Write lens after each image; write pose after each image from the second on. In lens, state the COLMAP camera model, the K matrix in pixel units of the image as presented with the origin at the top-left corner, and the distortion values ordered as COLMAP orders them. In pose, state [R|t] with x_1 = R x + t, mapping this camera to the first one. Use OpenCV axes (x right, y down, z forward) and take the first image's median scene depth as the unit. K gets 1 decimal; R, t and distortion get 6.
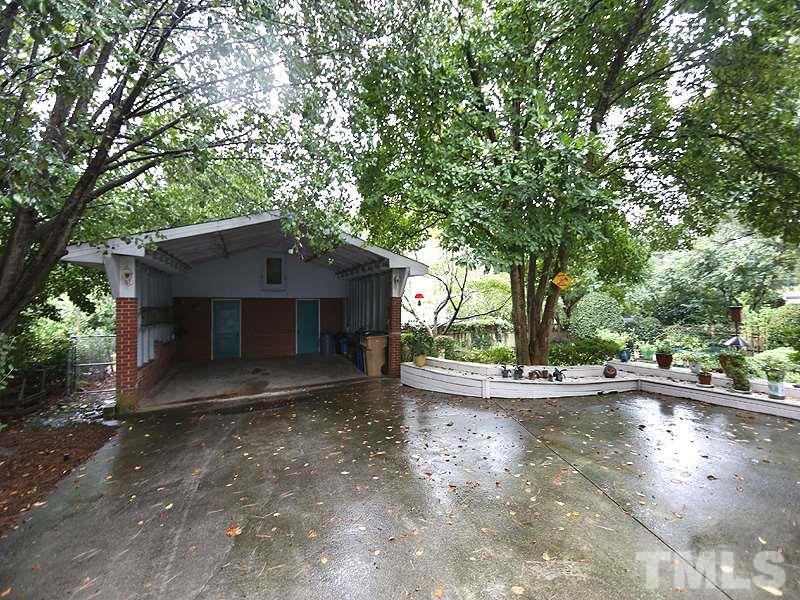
lens RADIAL K [[316.6, 0, 400.7], [0, 316.6, 297.7], [0, 0, 1]] dist [0.000607, 0.000237]
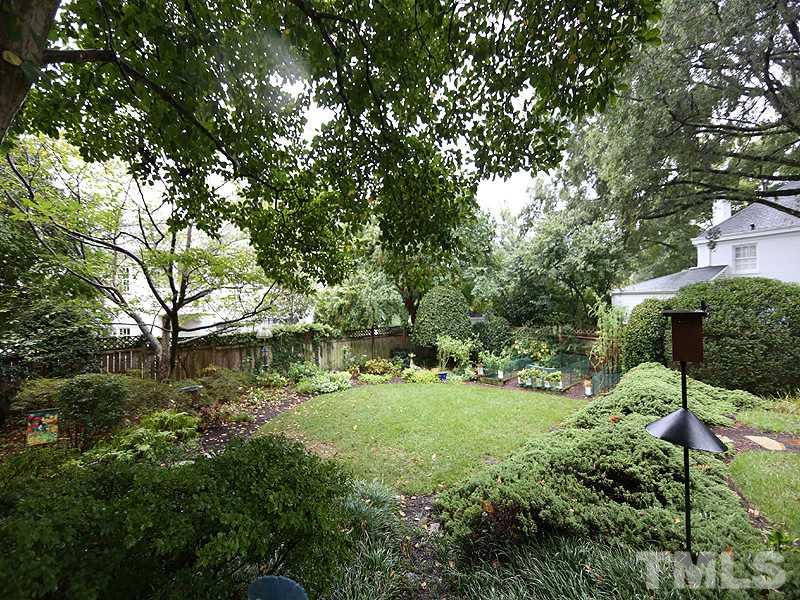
lens RADIAL K [[316.6, 0, 399.4], [0, 316.6, 300.5], [0, 0, 1]] dist [0.000607, 0.000237]
pose [[0.943125, -0.003527, 0.332419, 0.321648], [-0.002933, 0.999817, 0.018930, 0.005296], [-0.332424, -0.018828, 0.942942, 0.370346]]
